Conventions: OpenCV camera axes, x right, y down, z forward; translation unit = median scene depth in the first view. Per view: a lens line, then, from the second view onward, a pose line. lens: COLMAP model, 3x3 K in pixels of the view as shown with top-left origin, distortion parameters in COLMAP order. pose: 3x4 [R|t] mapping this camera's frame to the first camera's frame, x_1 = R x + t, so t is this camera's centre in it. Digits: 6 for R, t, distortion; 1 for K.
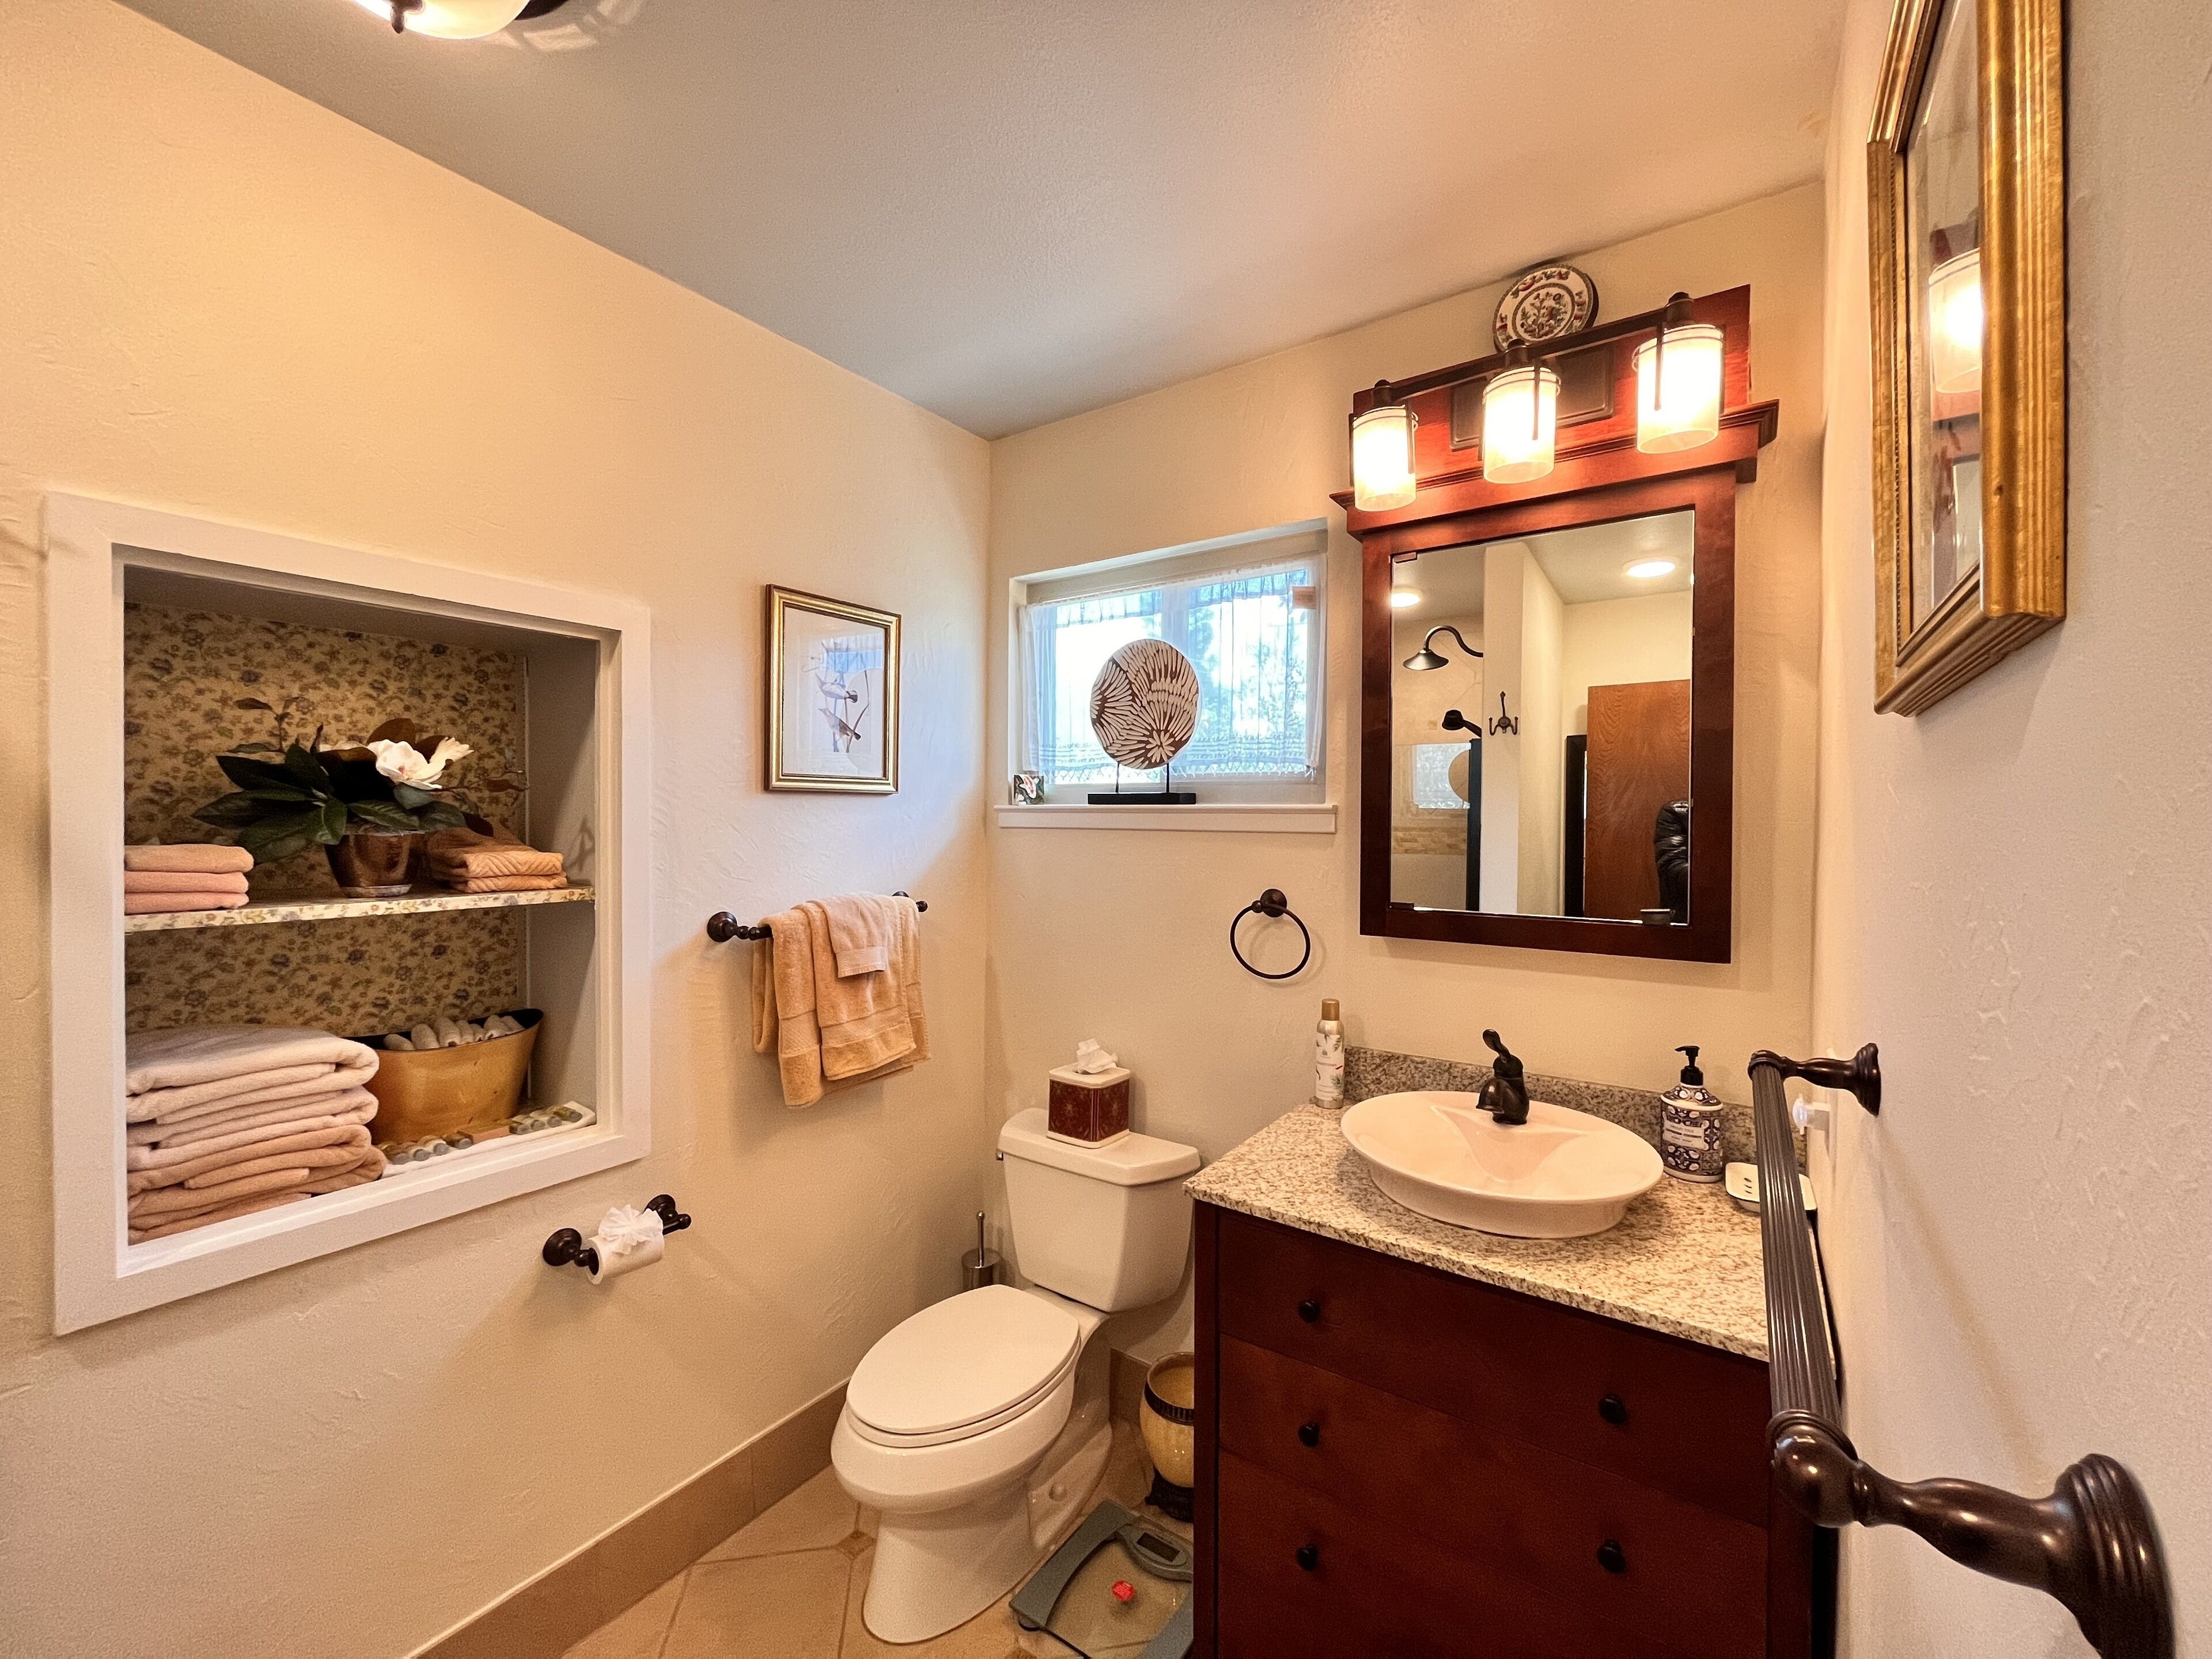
lens RADIAL K [[902.6, 0, 1109.0], [0, 902.6, 823.8], [0, 0, 1]] dist [-0.000332, 0.000013]
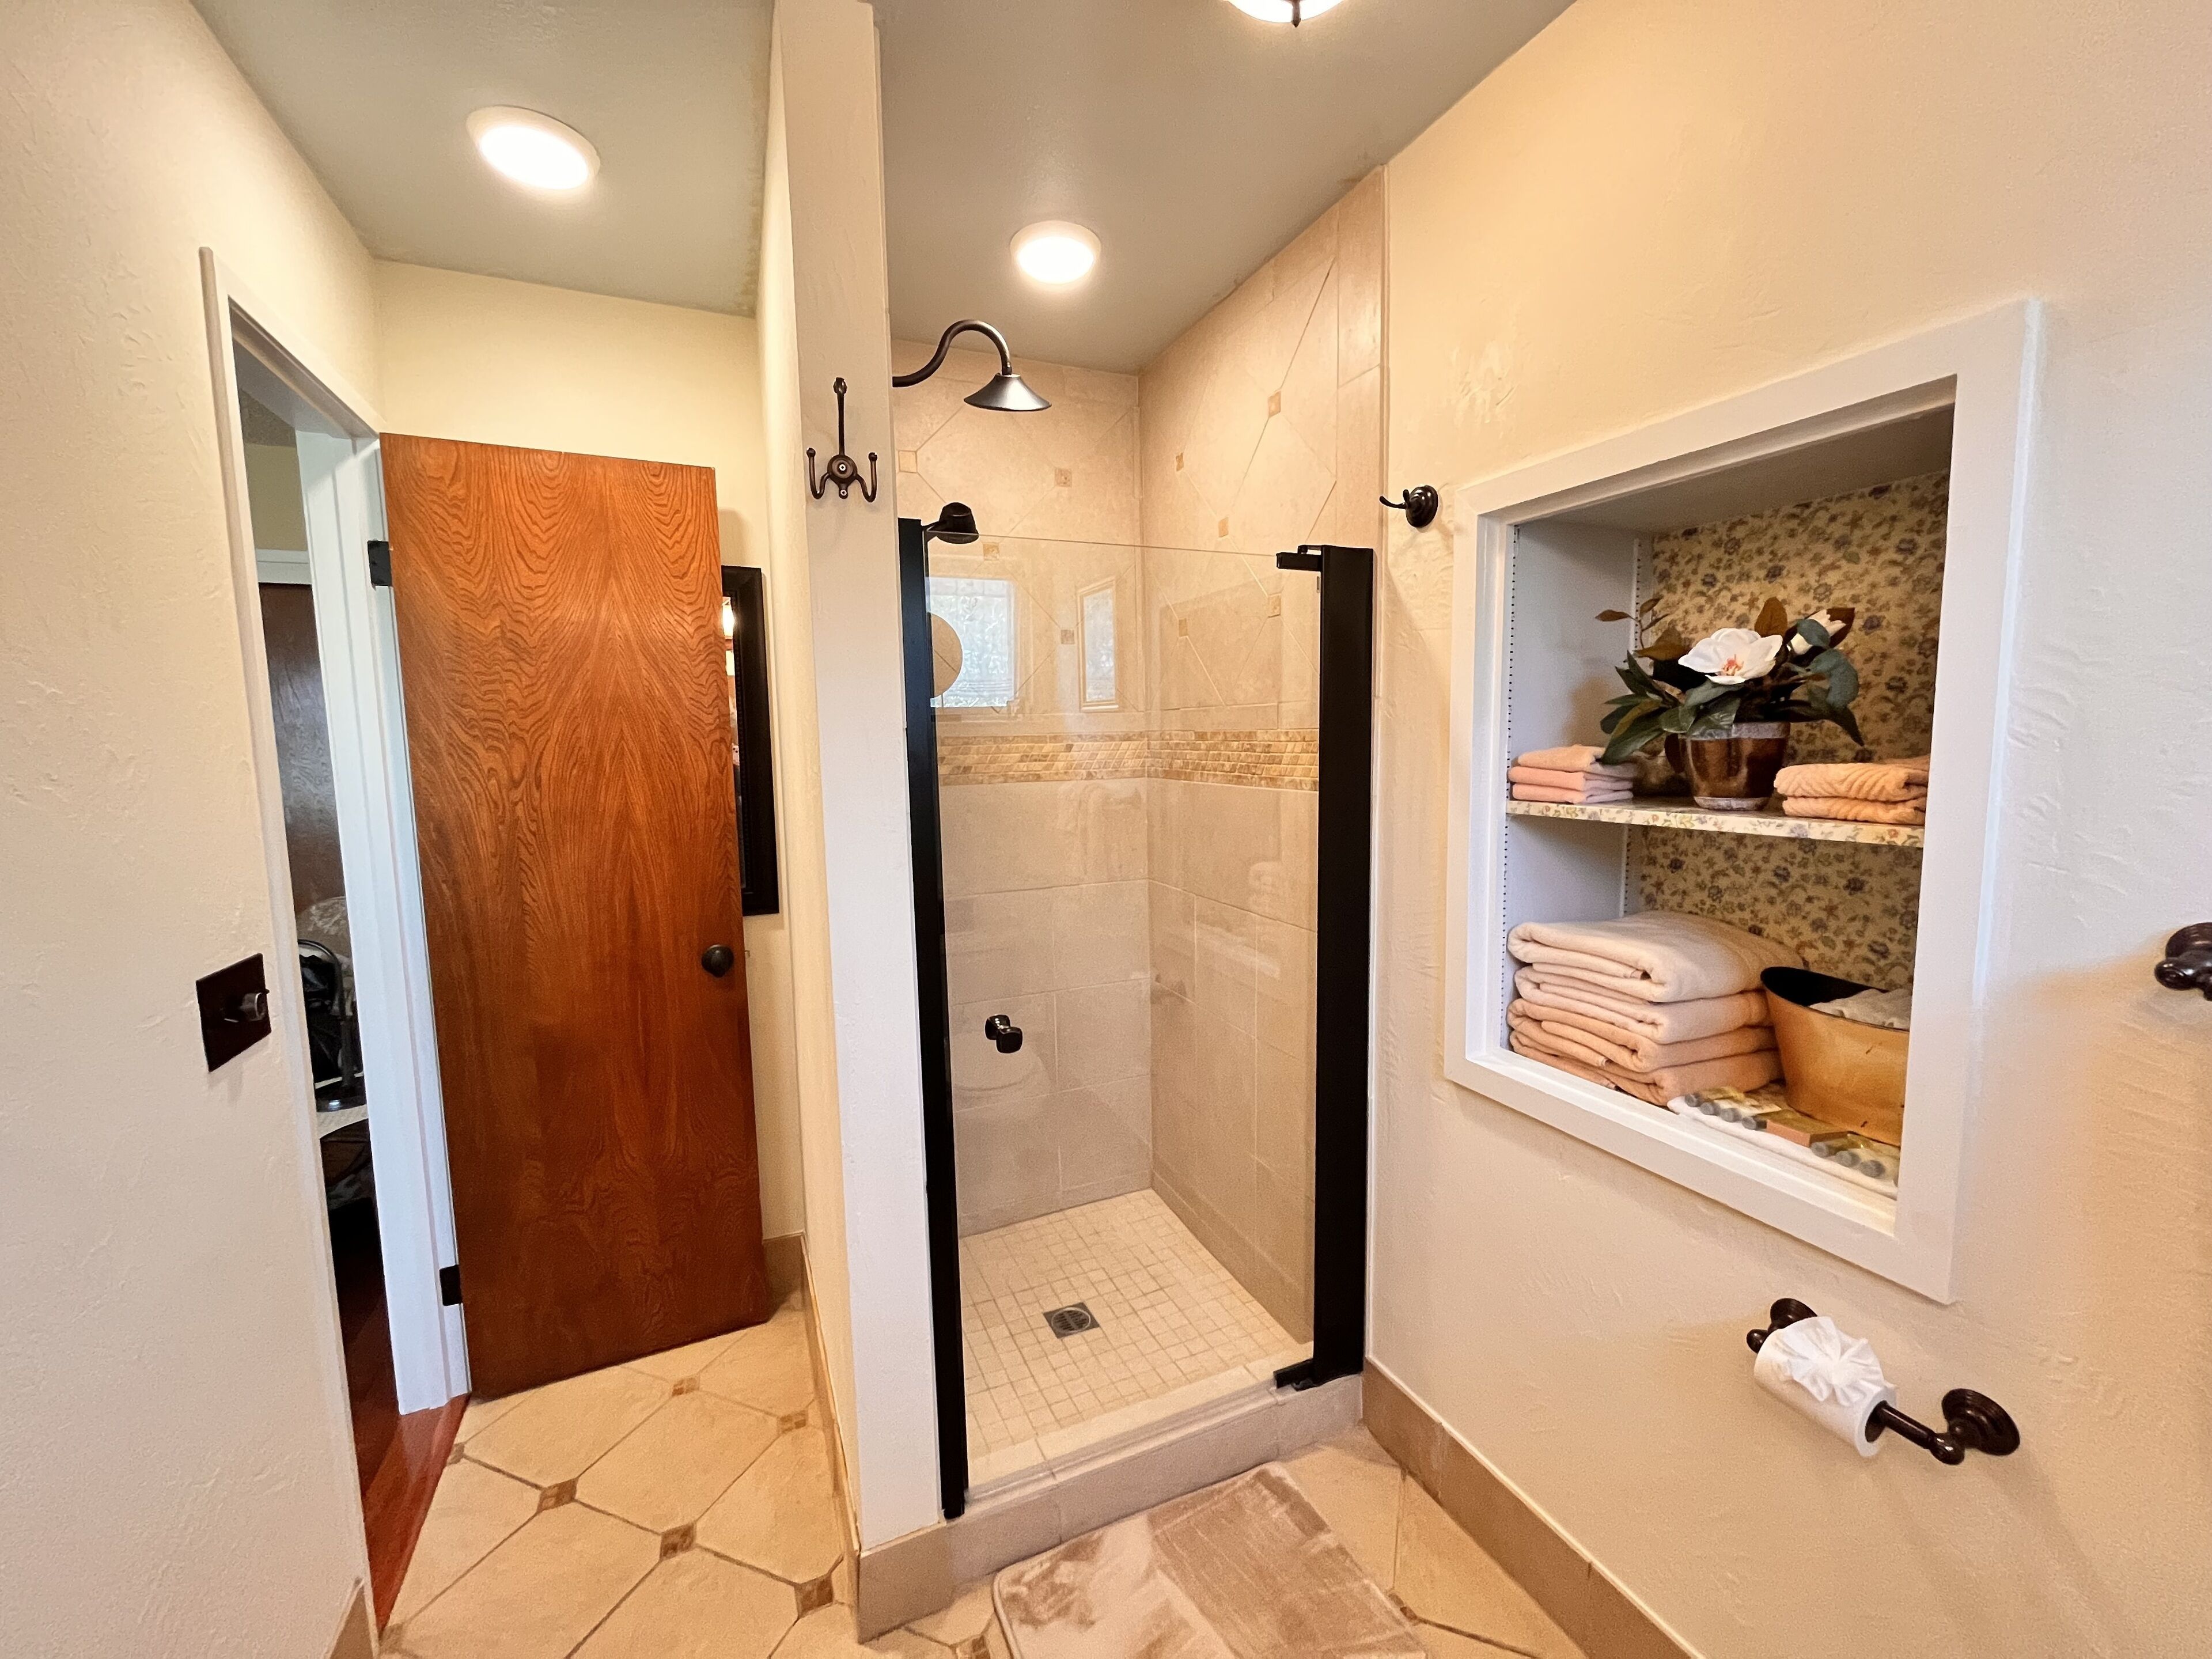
lens RADIAL K [[902.6, 0, 1114.7], [0, 902.6, 825.8], [0, 0, 1]] dist [-0.000332, 0.000013]
pose [[-0.515393, 0.085618, -0.852666, 0.242971], [0.008315, 0.995449, 0.094929, 0.007434], [0.856914, 0.041835, -0.513759, 0.904229]]
